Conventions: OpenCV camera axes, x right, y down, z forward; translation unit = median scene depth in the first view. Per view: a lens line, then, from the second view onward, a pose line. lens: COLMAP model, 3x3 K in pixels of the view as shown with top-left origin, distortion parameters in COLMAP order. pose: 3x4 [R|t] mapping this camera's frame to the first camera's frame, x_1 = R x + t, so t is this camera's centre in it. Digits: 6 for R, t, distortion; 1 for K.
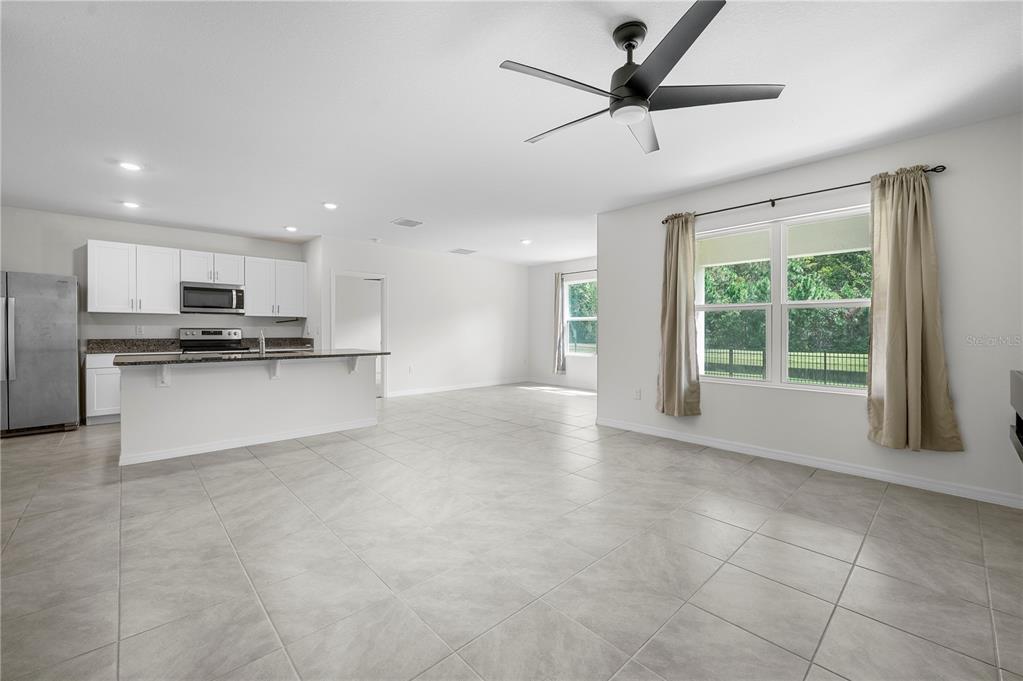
lens RADIAL K [[413.9, 0, 509.6], [0, 413.9, 337.3], [0, 0, 1]] dist [-0.000056, -0.000170]
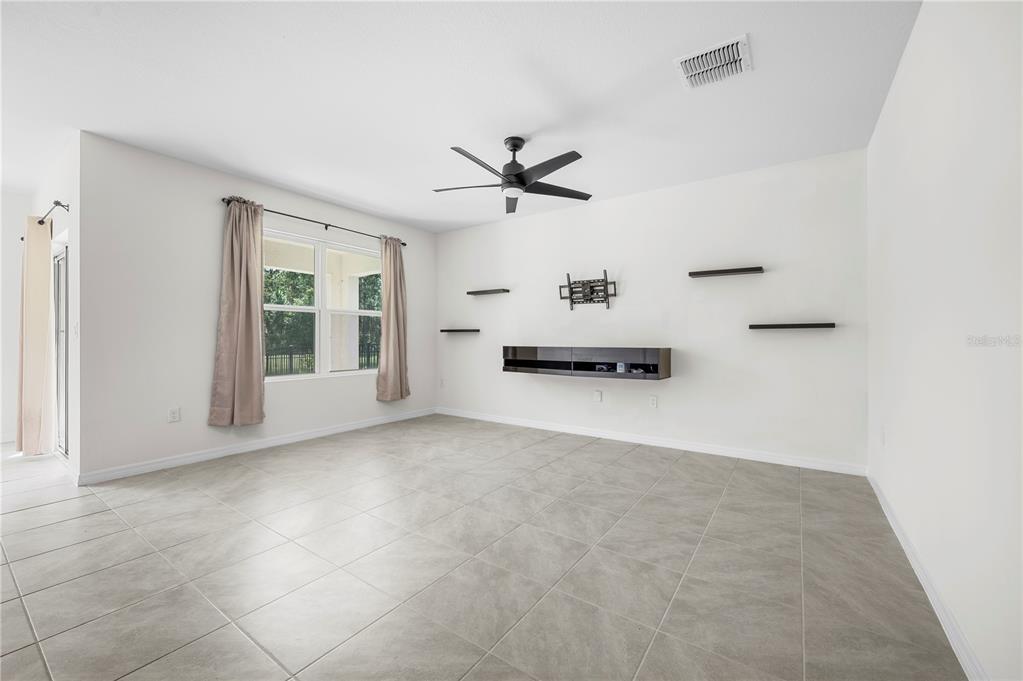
lens RADIAL K [[413.9, 0, 509.6], [0, 413.9, 337.3], [0, 0, 1]] dist [-0.000056, -0.000170]
pose [[-0.209016, -0.002994, 0.977908, -0.817333], [0.011979, 0.999912, 0.005621, 0.004903], [-0.977839, 0.012890, -0.208962, 0.869589]]
